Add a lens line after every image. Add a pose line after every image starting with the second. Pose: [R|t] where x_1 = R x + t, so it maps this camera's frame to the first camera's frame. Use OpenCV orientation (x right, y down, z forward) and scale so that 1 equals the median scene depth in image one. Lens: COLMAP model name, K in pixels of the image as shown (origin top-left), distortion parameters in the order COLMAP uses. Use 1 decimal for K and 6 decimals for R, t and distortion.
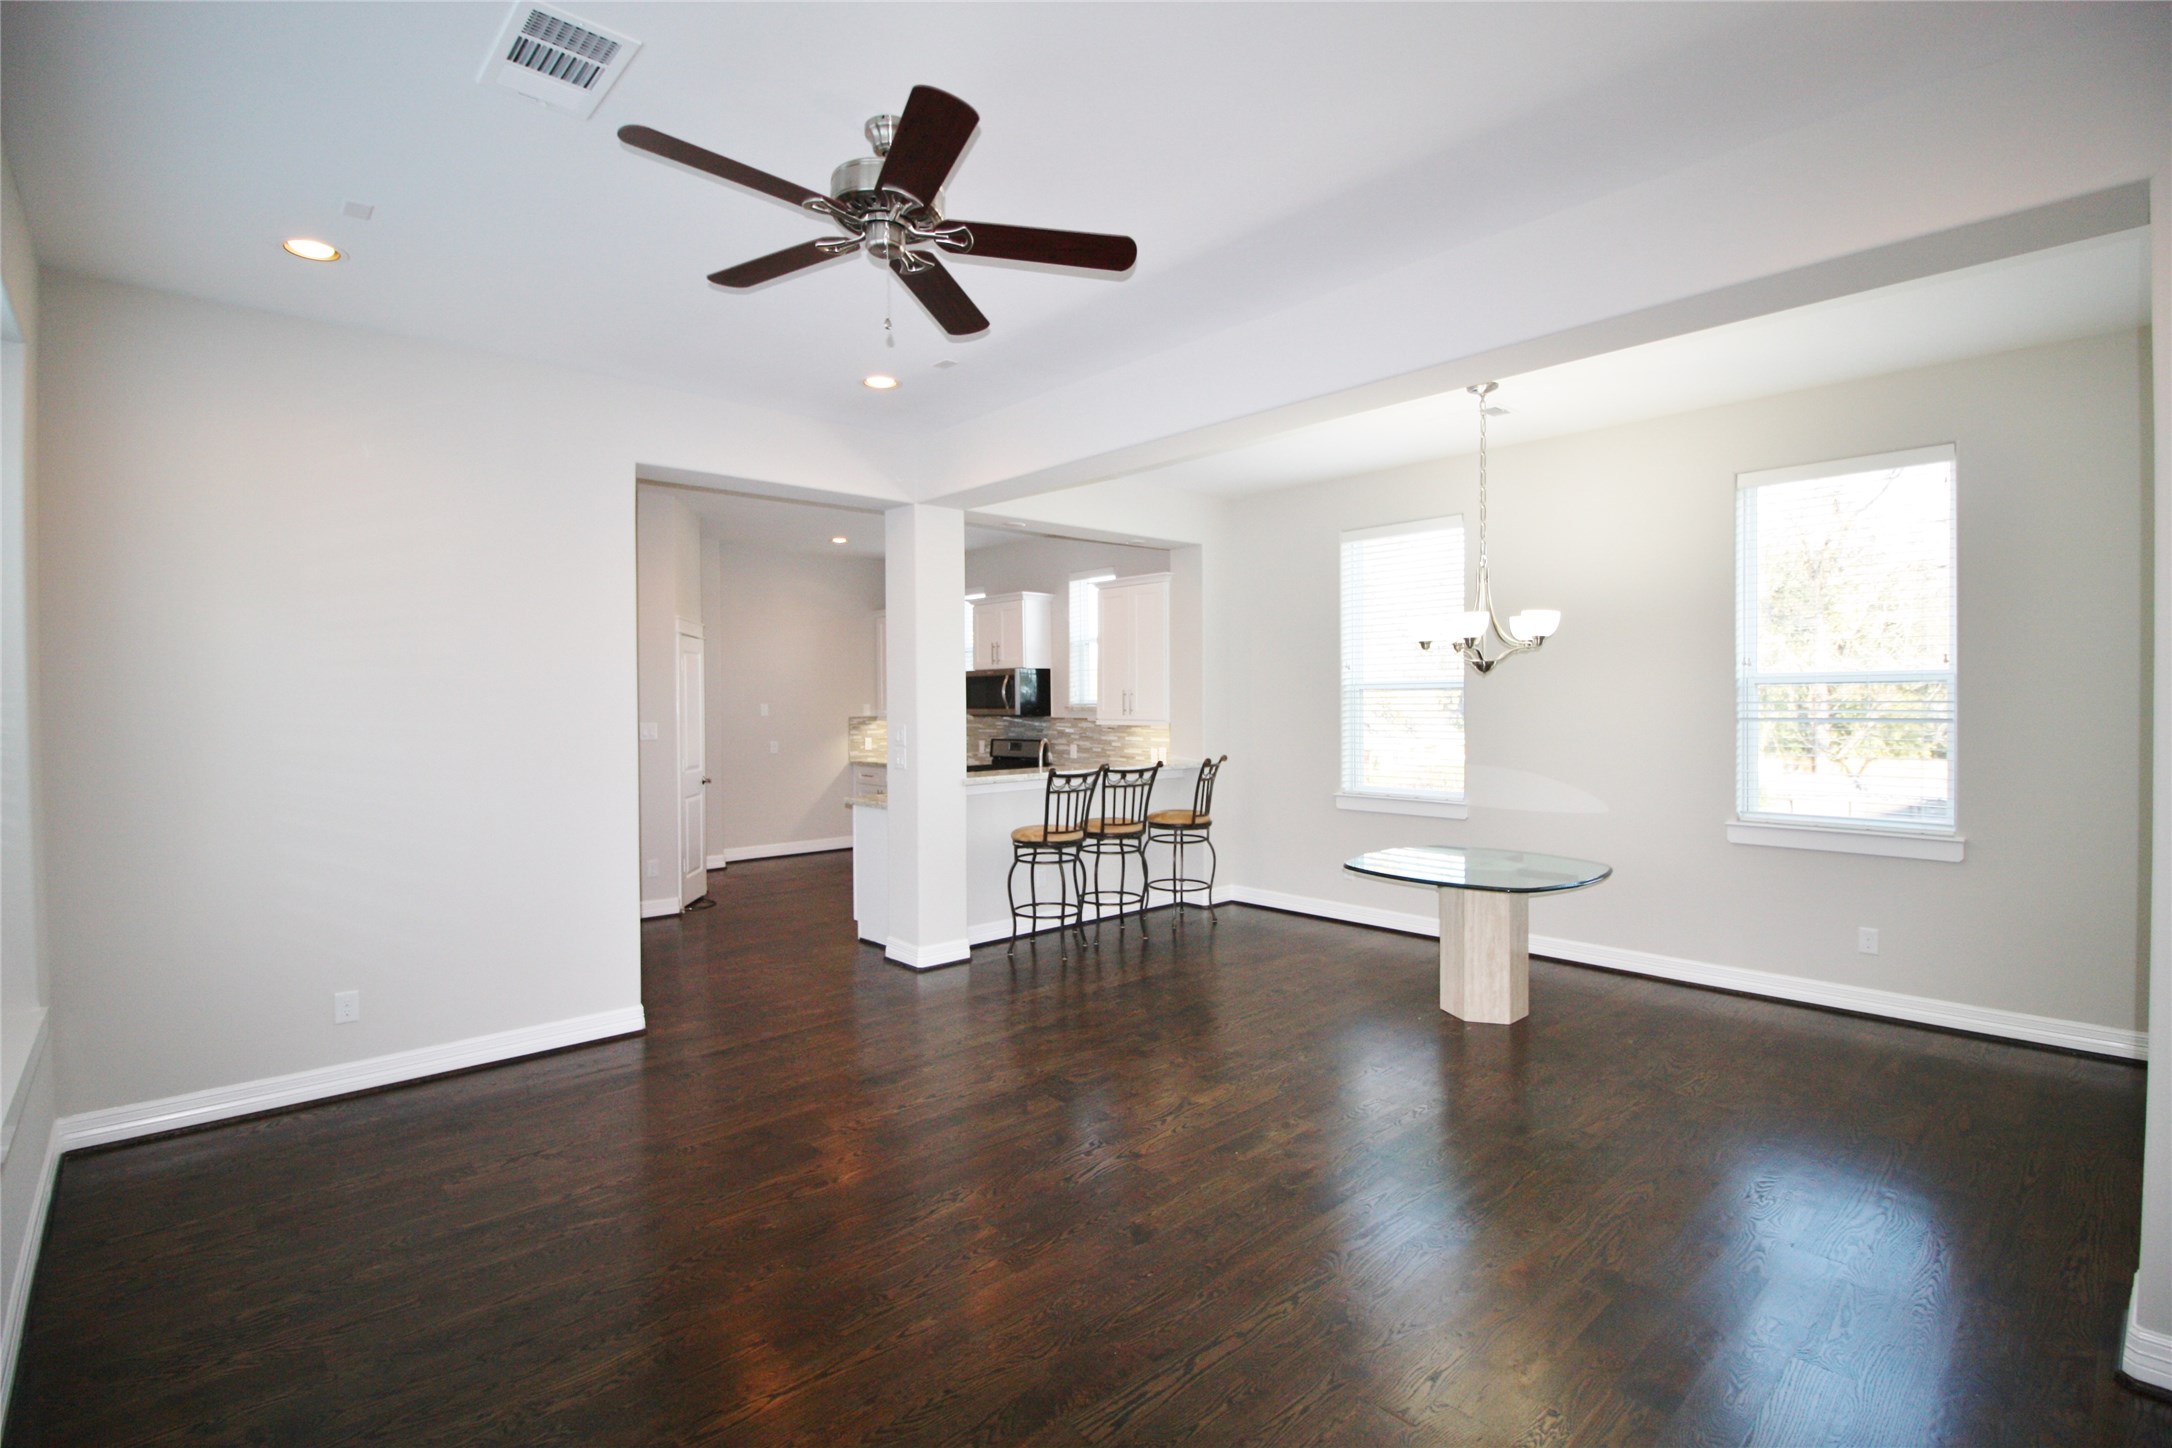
lens RADIAL K [[1024.8, 0, 1090.5], [0, 1024.8, 712.1], [0, 0, 1]] dist [0.000395, -0.012790]
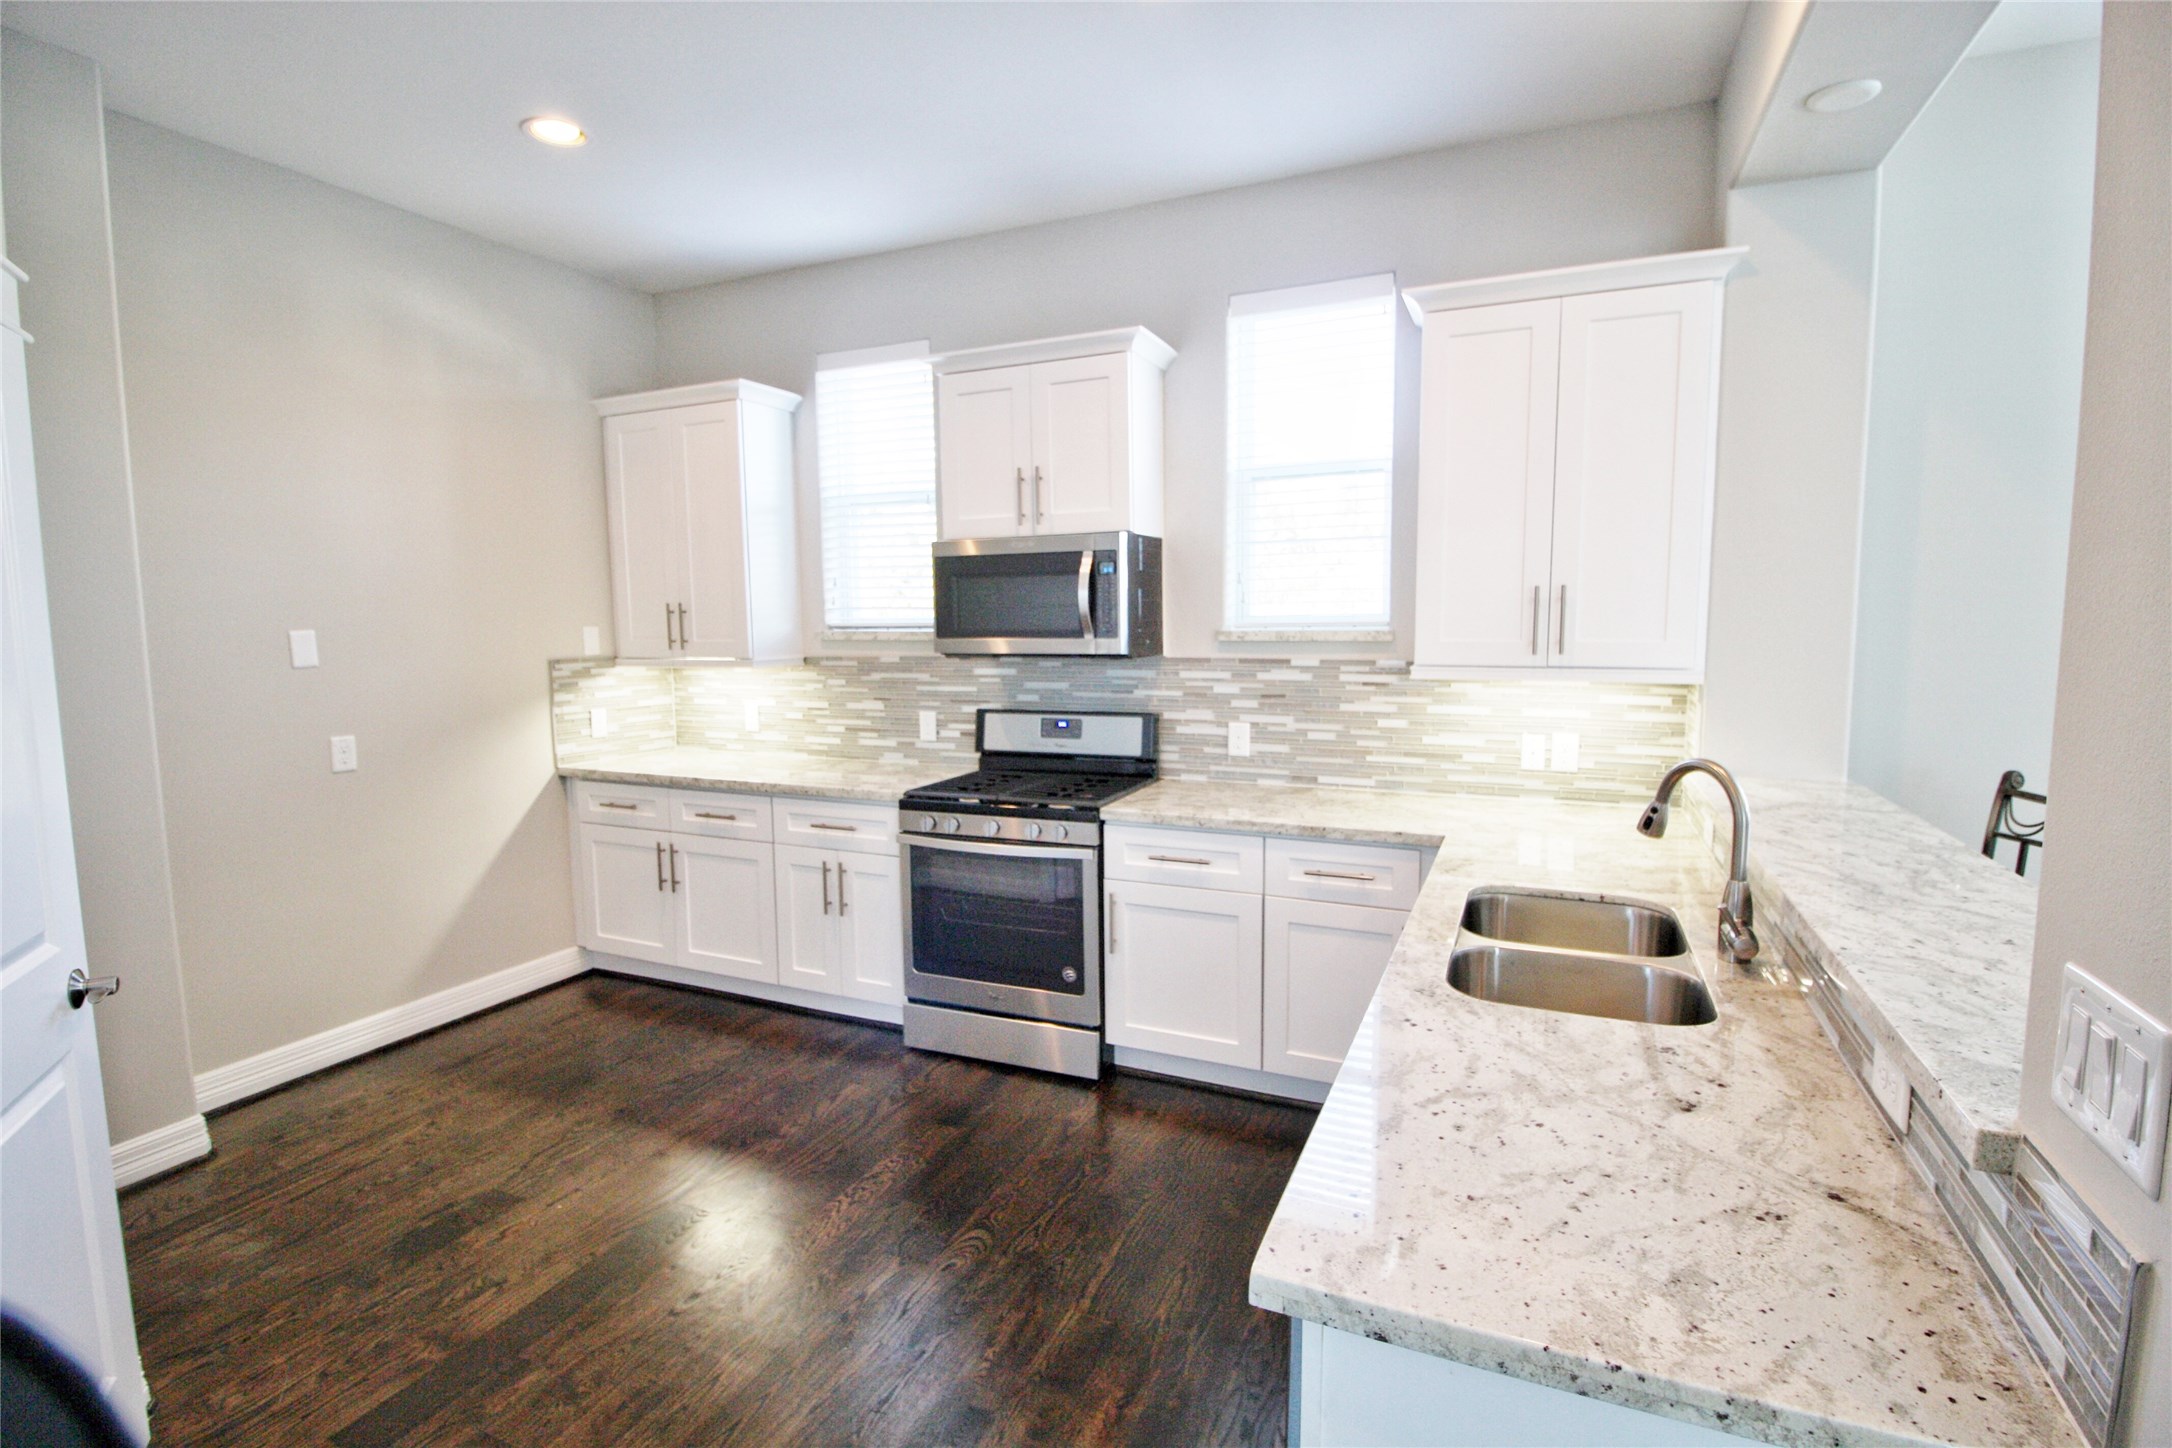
lens RADIAL K [[1024.9, 0, 1094.2], [0, 1024.9, 718.3], [0, 0, 1]] dist [-0.000021, -0.012458]
pose [[0.917829, -0.043703, 0.394562, -0.231124], [0.008578, 0.995873, 0.090352, -0.007796], [-0.396883, -0.079543, 0.914416, 0.635971]]
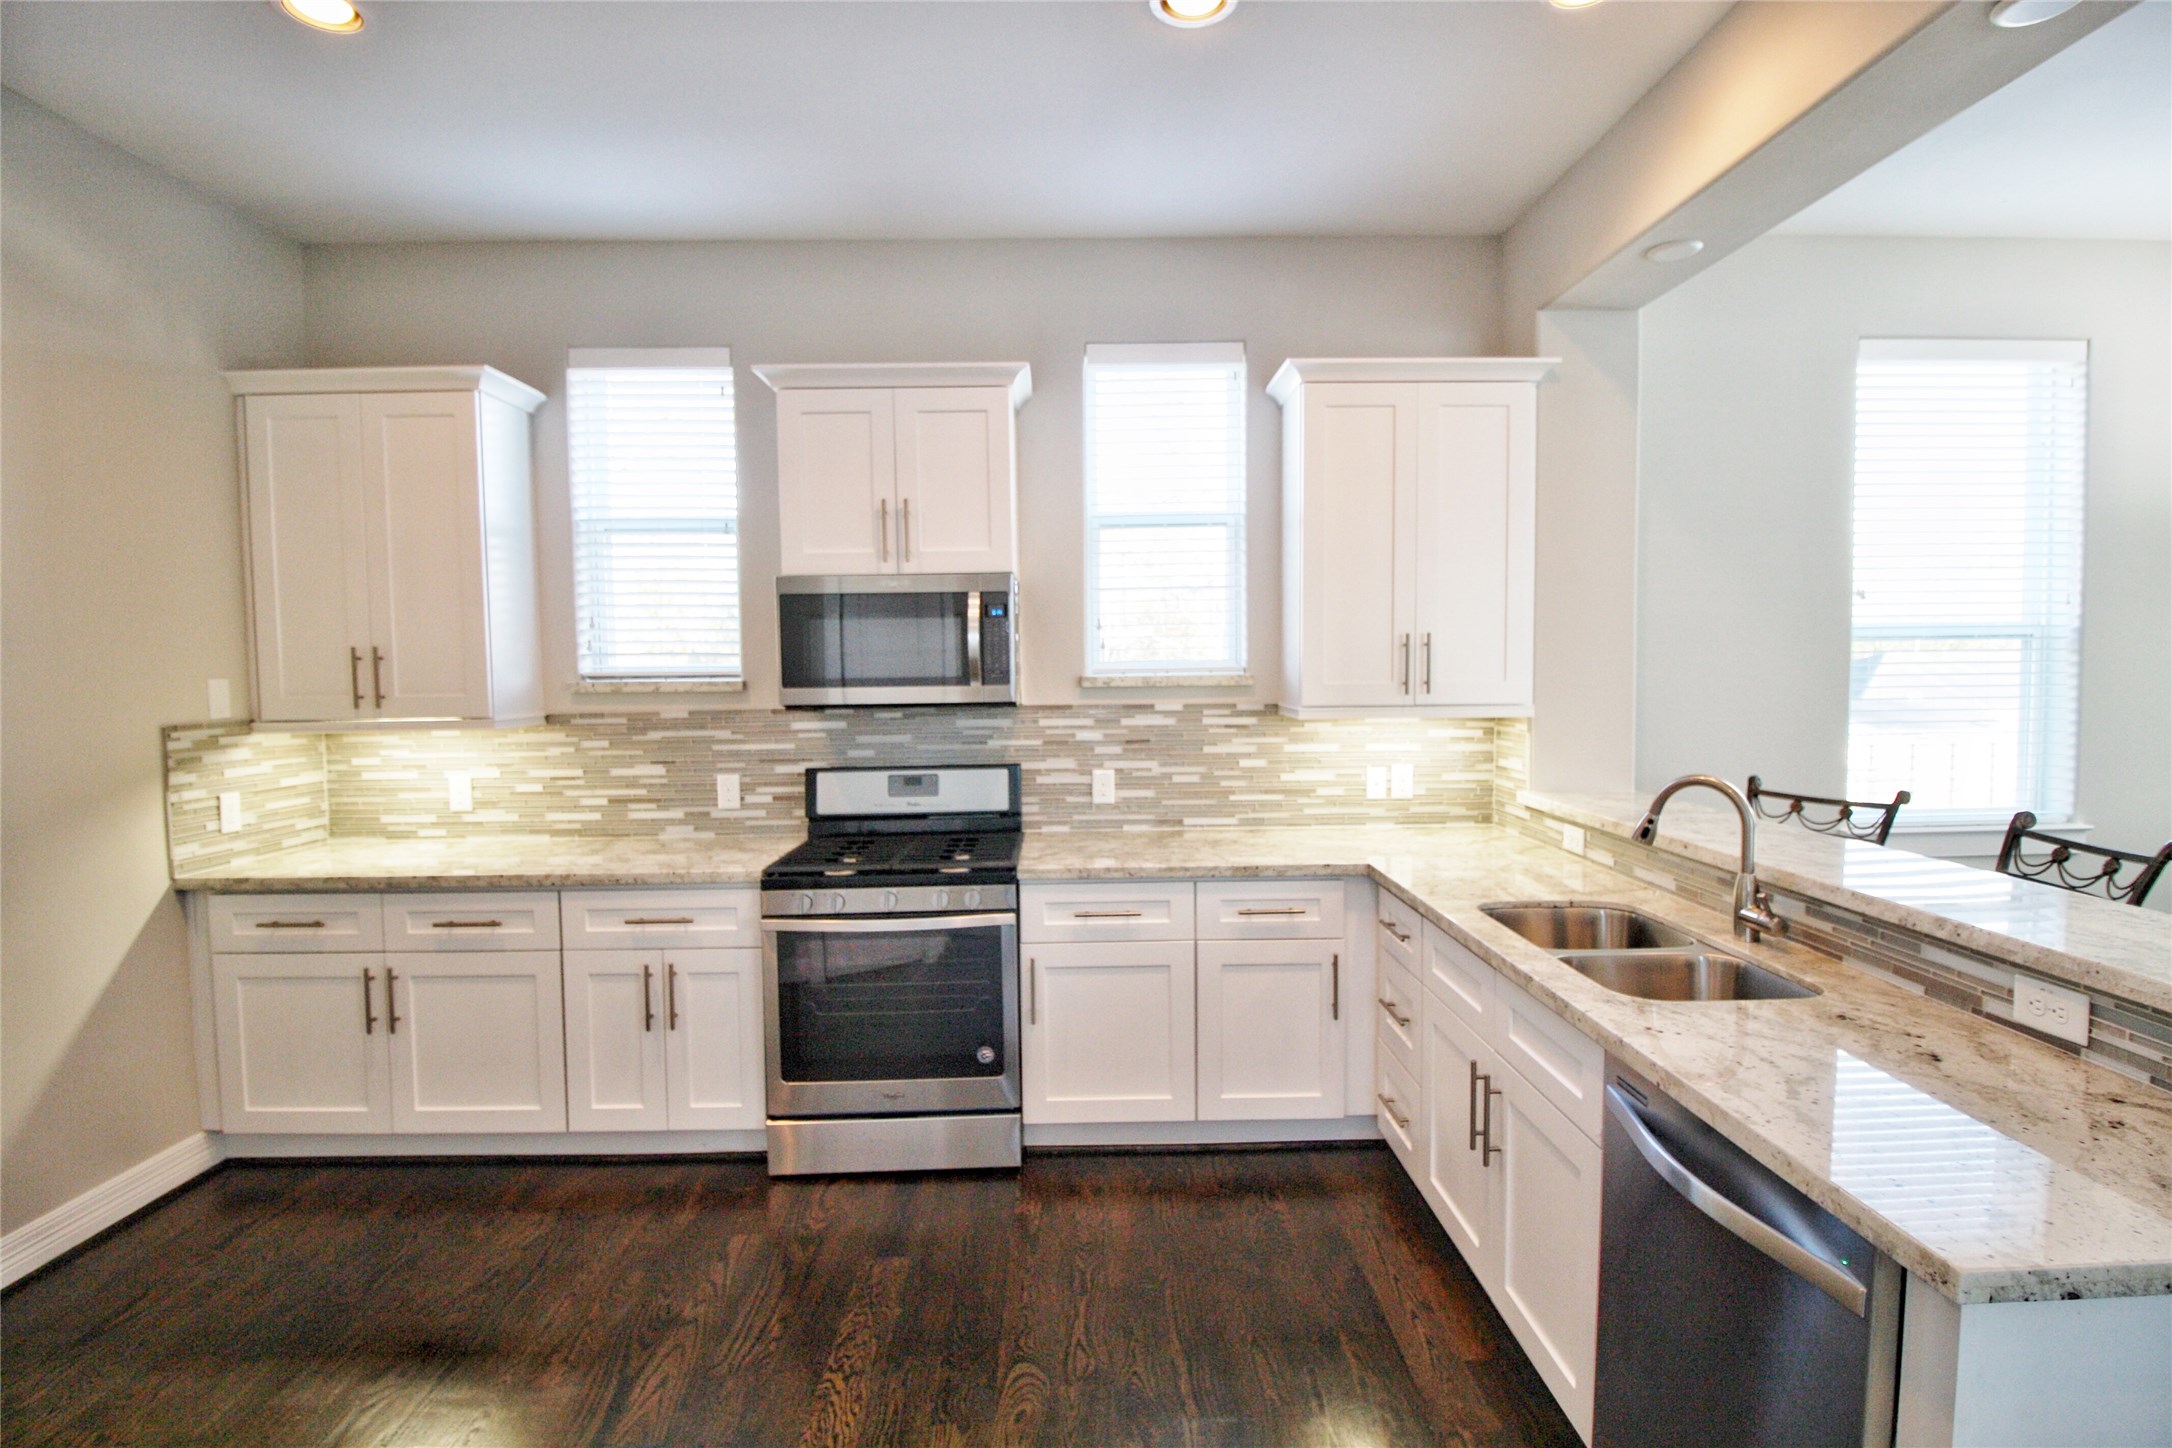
lens RADIAL K [[1024.8, 0, 1090.5], [0, 1024.8, 712.1], [0, 0, 1]] dist [0.000395, -0.012790]
pose [[0.660469, -0.039219, 0.749828, -0.321611], [0.015297, 0.999130, 0.038785, -0.006919], [-0.750697, -0.014146, 0.660495, 0.724766]]
